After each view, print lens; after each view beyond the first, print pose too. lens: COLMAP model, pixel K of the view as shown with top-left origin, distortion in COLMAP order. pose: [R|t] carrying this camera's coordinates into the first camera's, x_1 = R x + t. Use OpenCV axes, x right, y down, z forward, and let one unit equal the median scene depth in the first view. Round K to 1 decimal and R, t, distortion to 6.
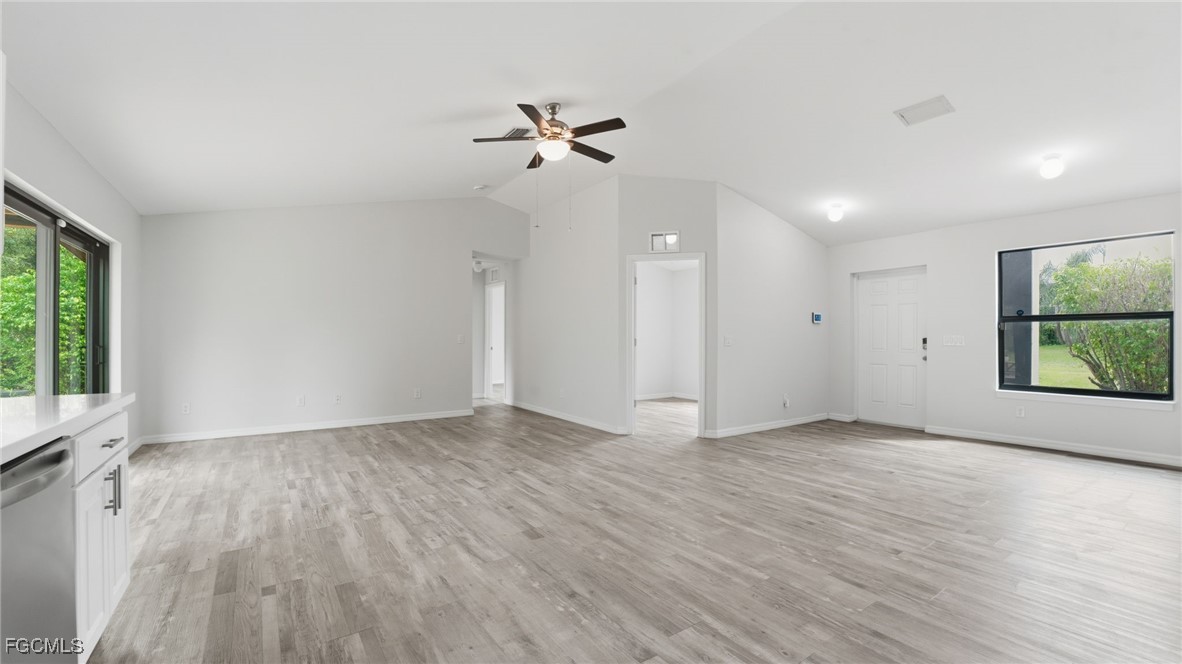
lens RADIAL K [[482.5, 0, 586.2], [0, 482.5, 335.8], [0, 0, 1]] dist [-0.025000, 0.000326]
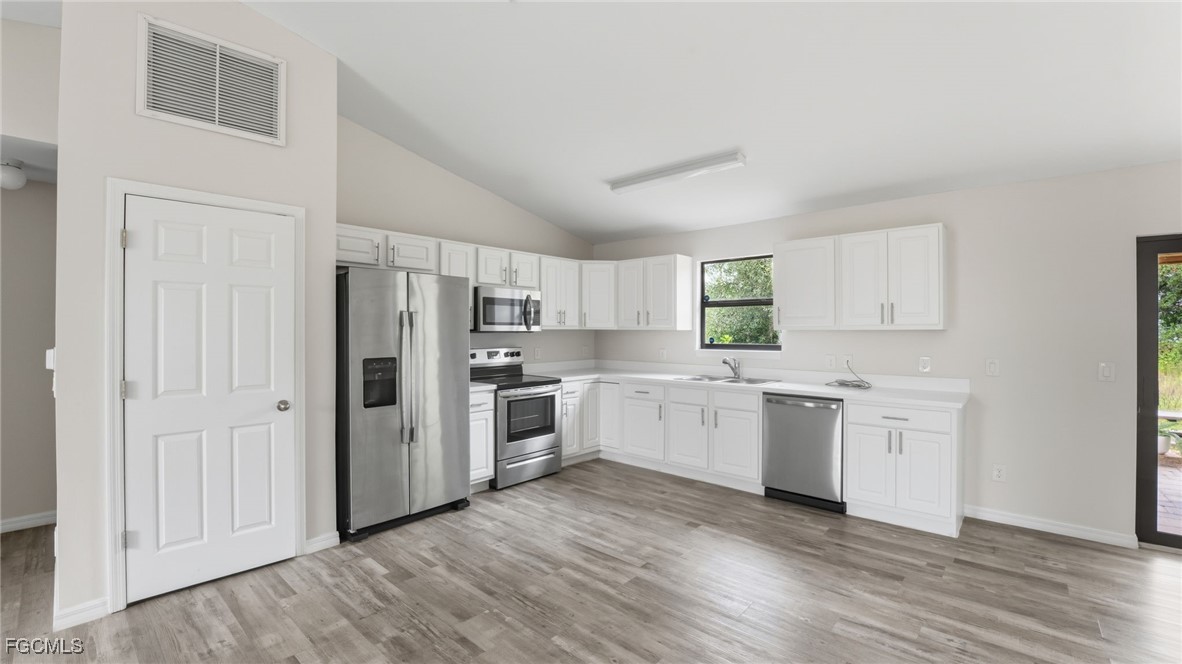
lens RADIAL K [[493.6, 0, 586.4], [0, 493.6, 329.4], [0, 0, 1]] dist [-0.025968, 0.000335]
pose [[-0.972574, -0.000450, -0.232593, 0.467546], [0.000740, 0.999987, -0.005031, -0.087157], [0.232593, -0.005066, -0.972561, 1.691351]]
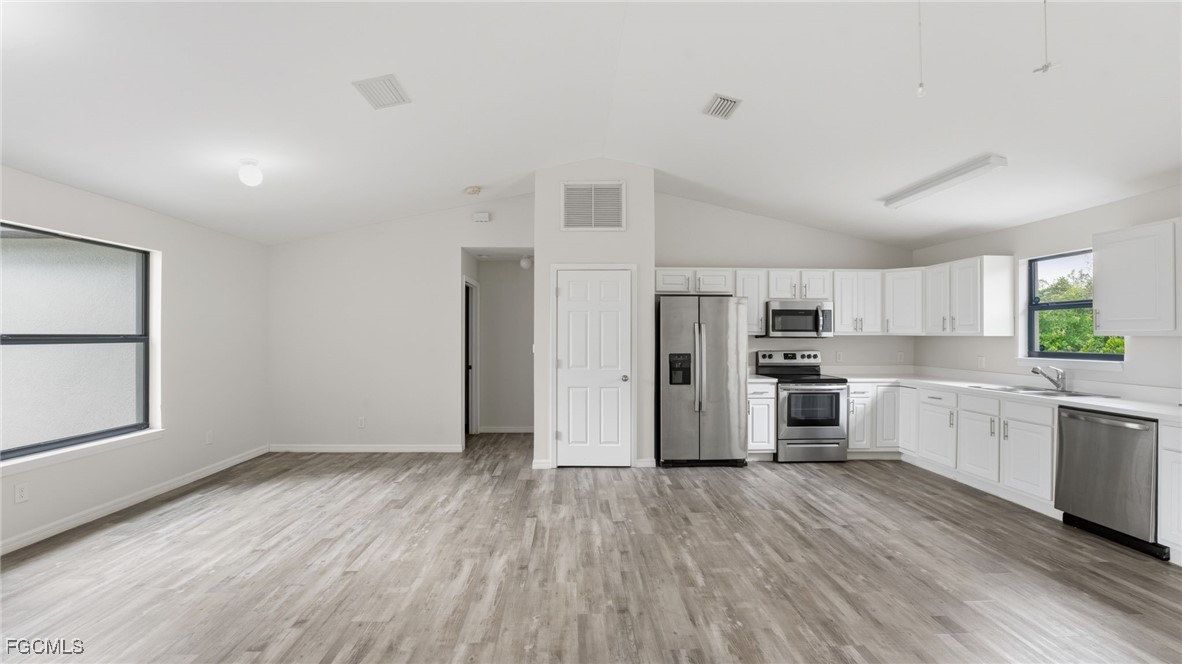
lens RADIAL K [[482.5, 0, 586.2], [0, 482.5, 335.8], [0, 0, 1]] dist [-0.025000, 0.000326]
pose [[-0.842042, -0.001648, 0.539410, -0.023450], [-0.004266, 0.999984, -0.003605, -0.082110], [-0.539395, -0.005337, -0.842036, 2.152943]]
